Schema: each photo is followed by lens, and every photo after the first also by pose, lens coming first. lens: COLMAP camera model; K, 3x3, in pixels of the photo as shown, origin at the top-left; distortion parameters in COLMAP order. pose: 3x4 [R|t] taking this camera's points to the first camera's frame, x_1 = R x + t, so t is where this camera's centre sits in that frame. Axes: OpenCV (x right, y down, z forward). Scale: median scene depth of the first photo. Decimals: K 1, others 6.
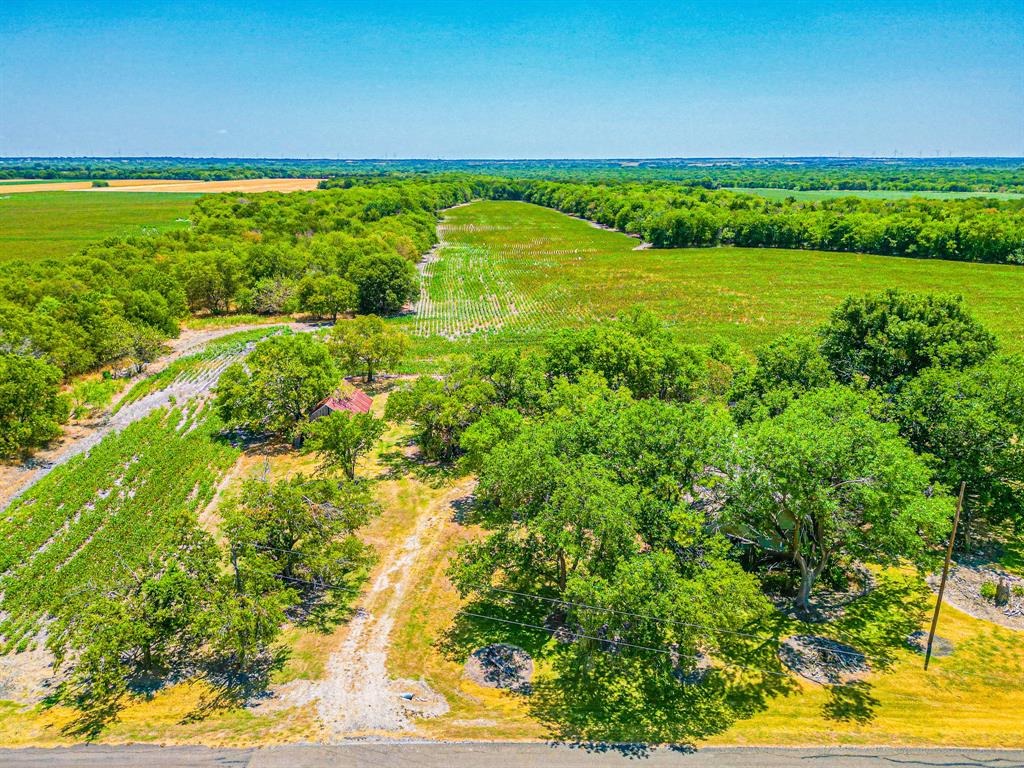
lens RADIAL K [[738.5, 0, 512.5], [0, 738.5, 387.8], [0, 0, 1]] dist [0.078975, -0.083830]
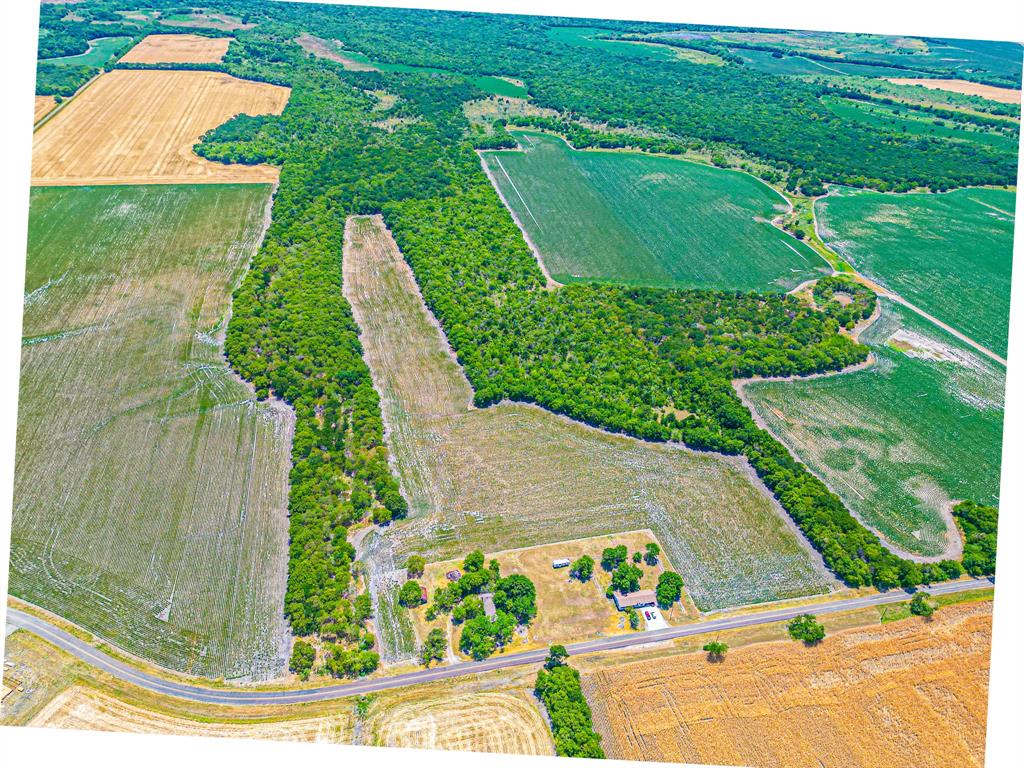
lens RADIAL K [[695.5, 0, 513.6], [0, 695.5, 382.8], [0, 0, 1]] dist [0.070833, -0.063084]
pose [[0.969967, -0.089076, 0.226337, -0.469137], [0.014122, 0.949586, 0.313190, -2.325098], [-0.242824, -0.300588, 0.922325, -2.599349]]
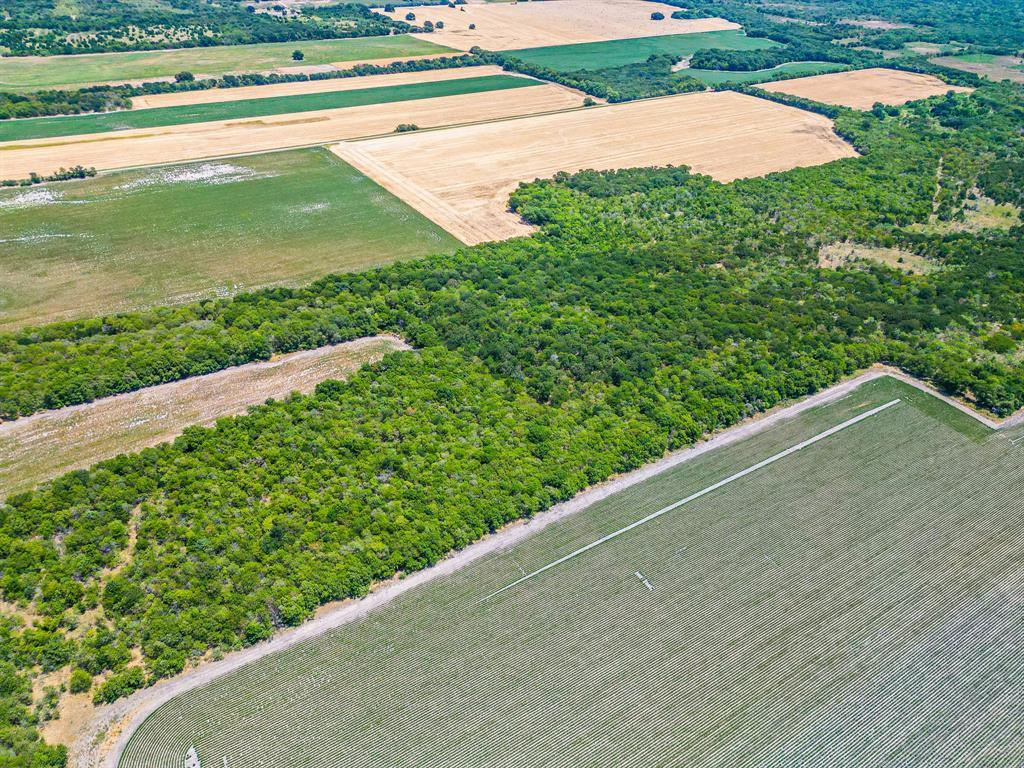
lens RADIAL K [[715.8, 0, 515.5], [0, 715.8, 384.9], [0, 0, 1]] dist [0.065967, -0.059353]
pose [[0.563099, 0.481746, -0.671446, 3.725711], [-0.268377, 0.875071, 0.402771, -3.551431], [0.781597, -0.046600, 0.622041, 3.905384]]
